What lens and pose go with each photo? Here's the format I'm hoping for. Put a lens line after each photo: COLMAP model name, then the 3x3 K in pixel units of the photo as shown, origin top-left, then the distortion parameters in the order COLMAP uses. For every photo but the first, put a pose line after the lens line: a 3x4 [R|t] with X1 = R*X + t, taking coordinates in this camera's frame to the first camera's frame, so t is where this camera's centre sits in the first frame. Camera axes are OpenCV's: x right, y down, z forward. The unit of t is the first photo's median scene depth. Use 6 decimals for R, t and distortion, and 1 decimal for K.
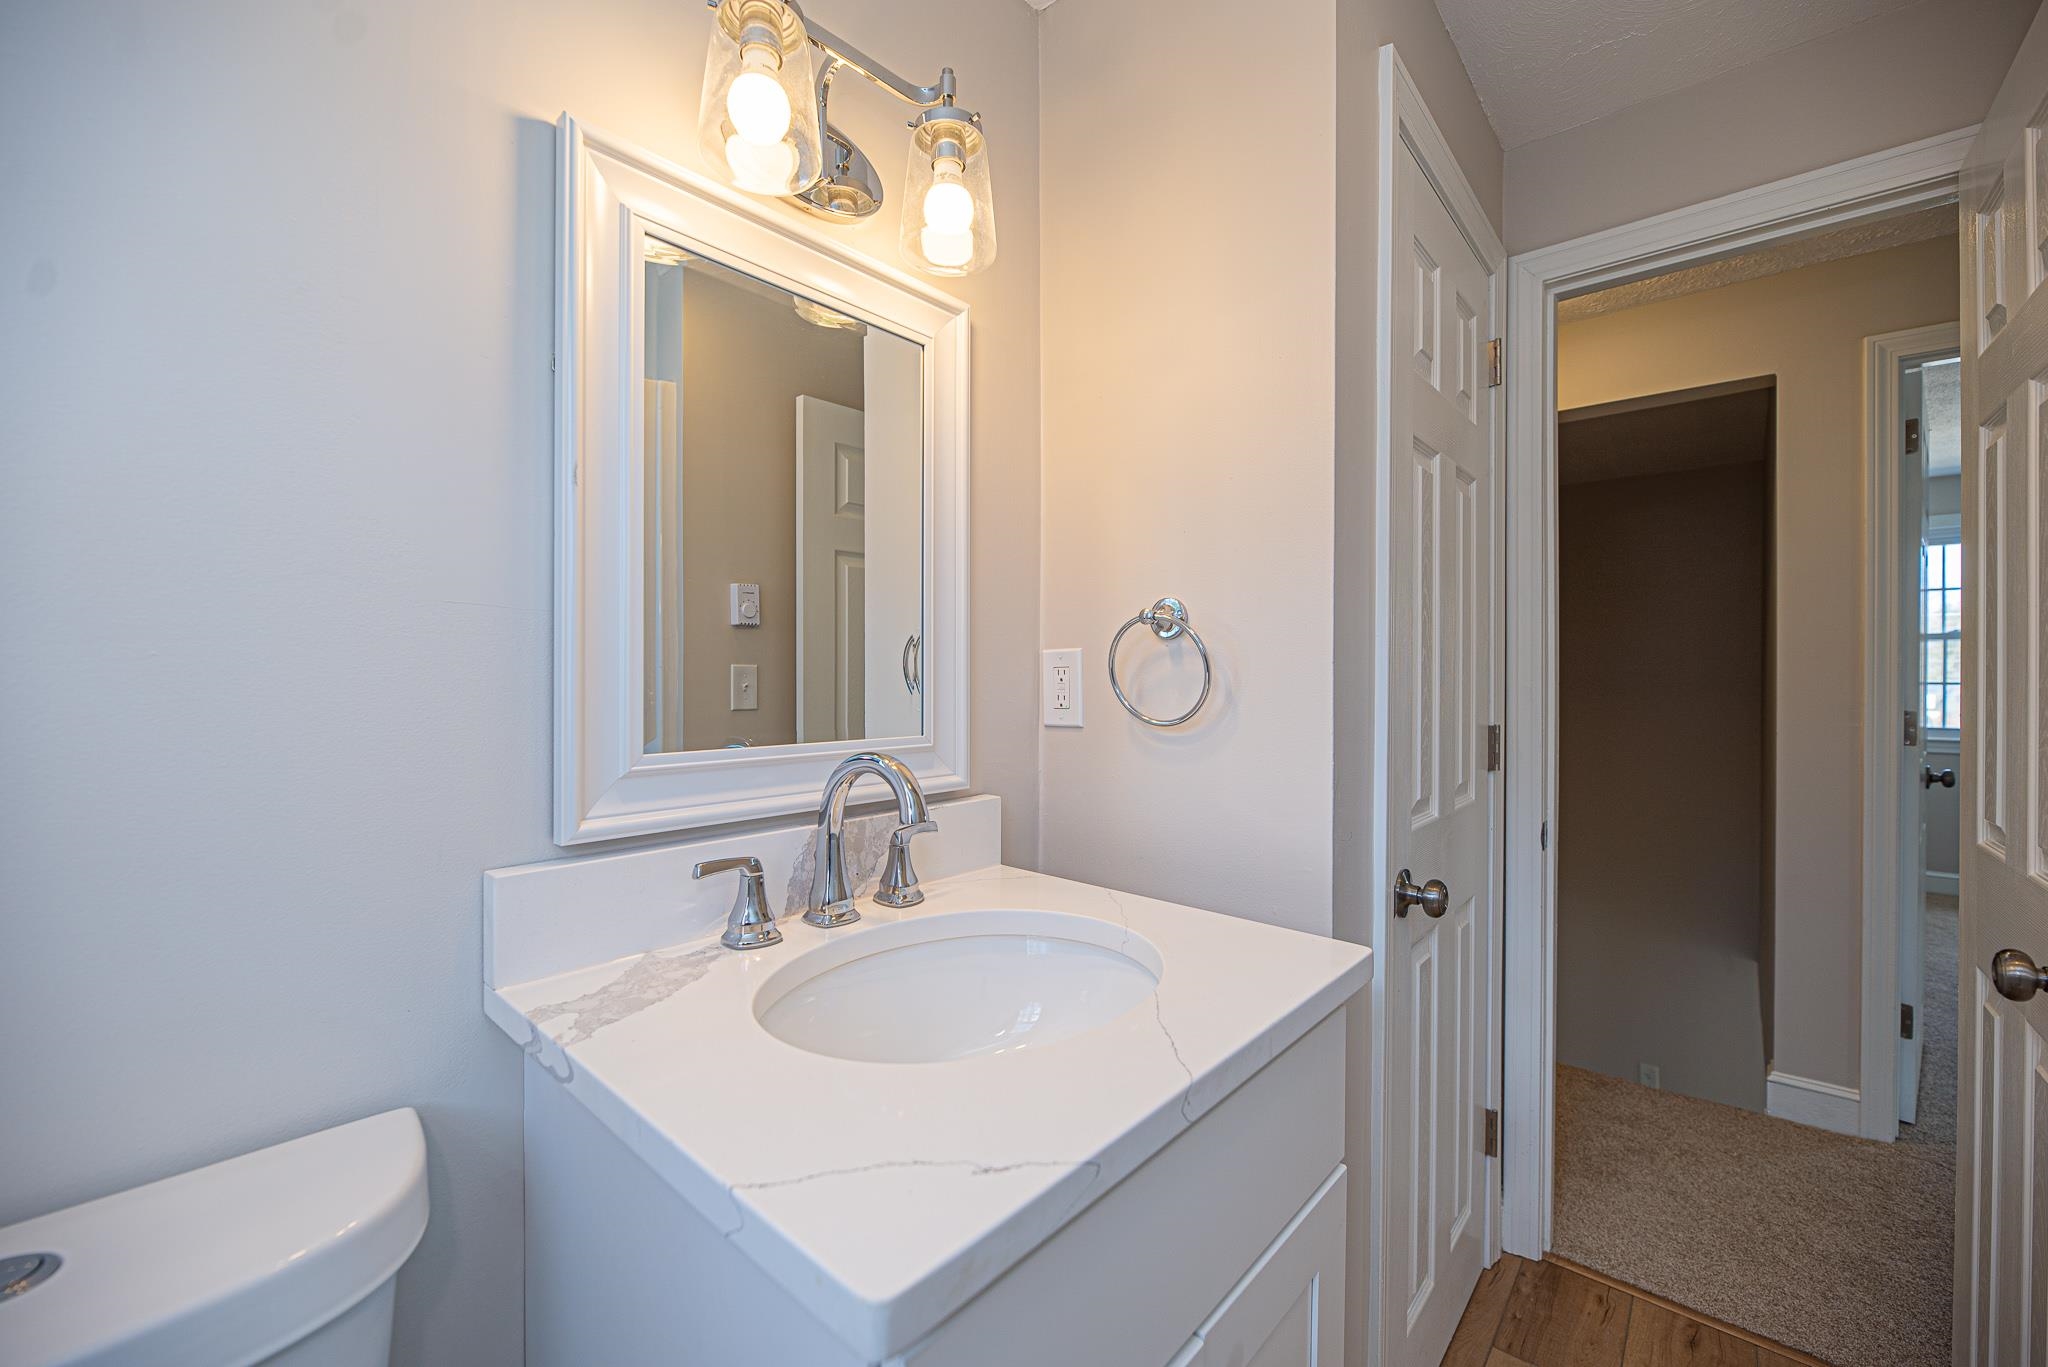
lens RADIAL K [[823.5, 0, 1032.1], [0, 823.5, 682.4], [0, 0, 1]] dist [-0.000600, -0.003478]
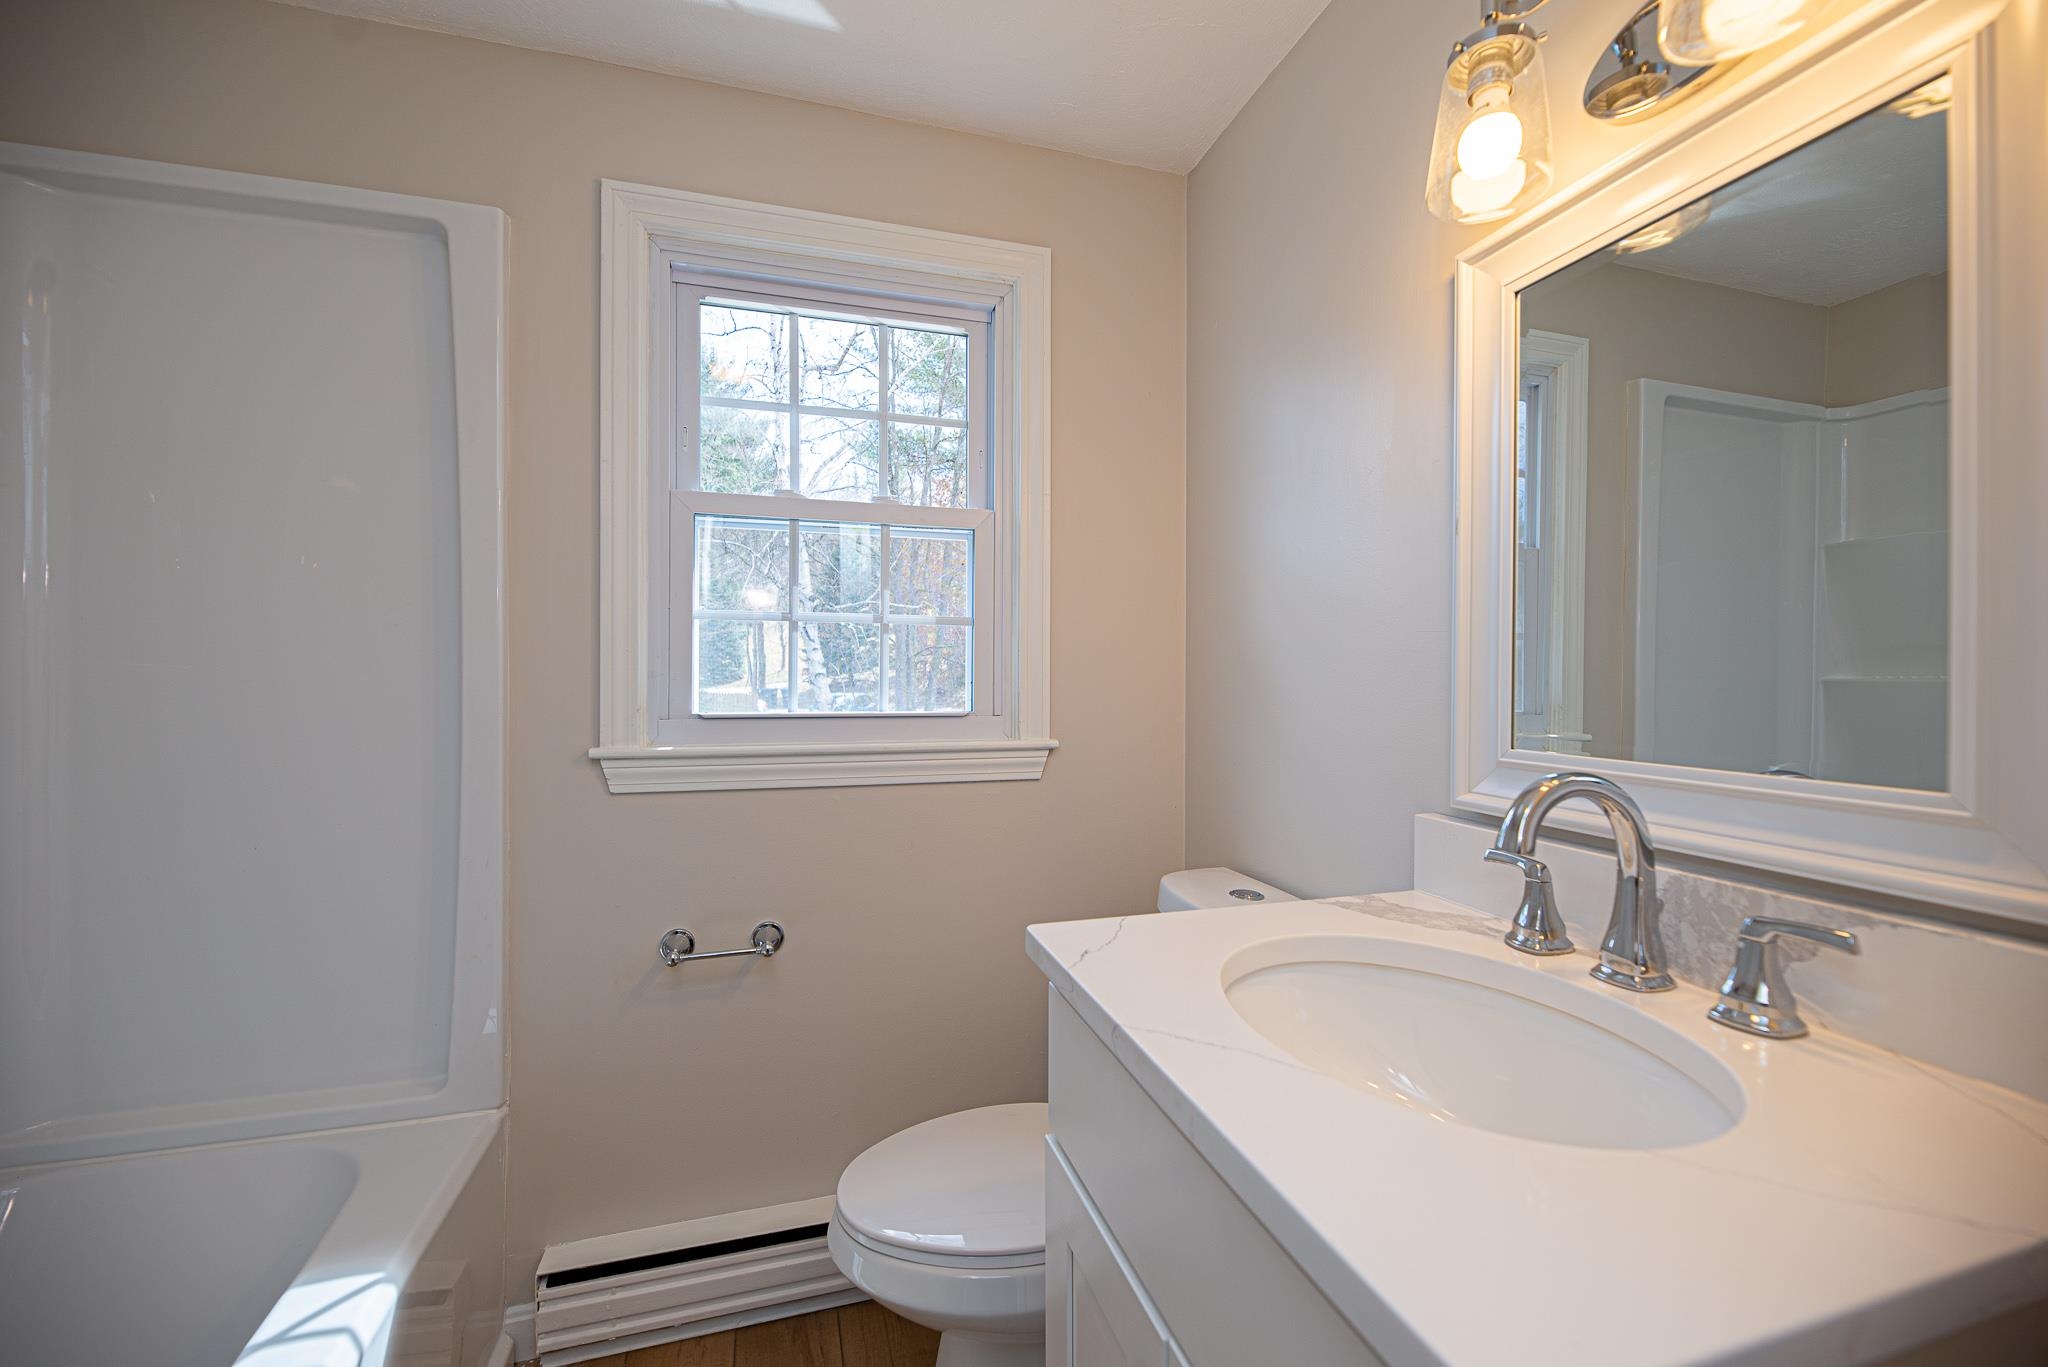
lens RADIAL K [[823.5, 0, 1009.2], [0, 823.5, 680.8], [0, 0, 1]] dist [-0.000600, -0.003478]
pose [[-0.560534, -0.010690, -0.828062, 0.903734], [-0.021269, 0.999773, 0.001490, 0.004741], [0.827858, 0.018447, -0.560634, 1.097929]]
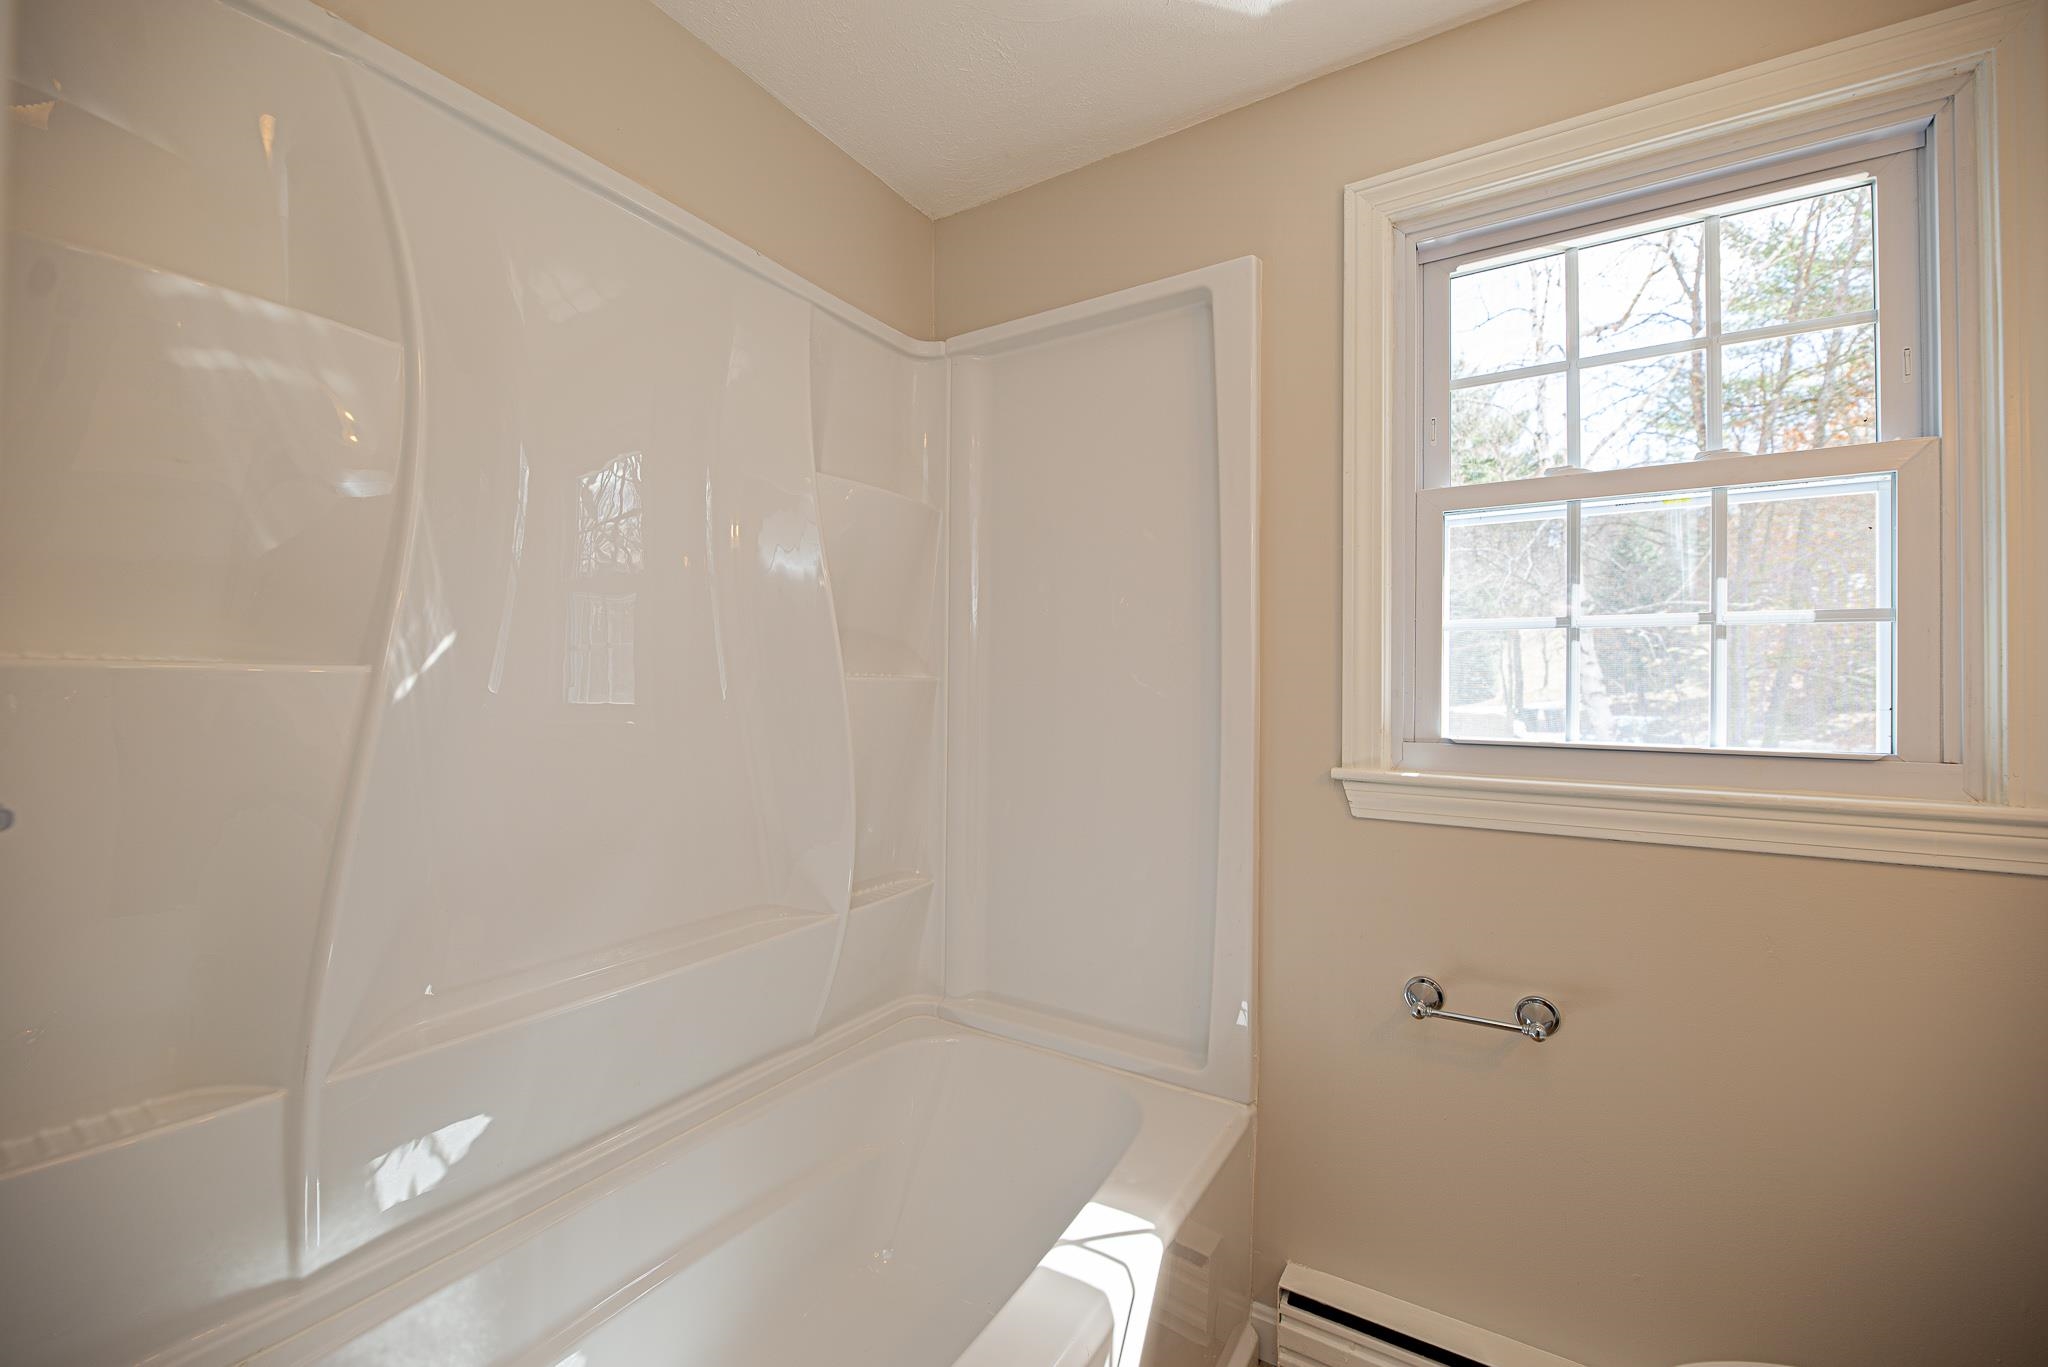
lens RADIAL K [[823.5, 0, 1026.6], [0, 823.5, 674.8], [0, 0, 1]] dist [-0.000600, -0.003478]
pose [[-0.989293, -0.025947, -0.143620, 0.826653], [-0.025260, 0.999659, -0.006608, 0.002500], [0.143742, -0.002909, -0.989611, 0.976429]]
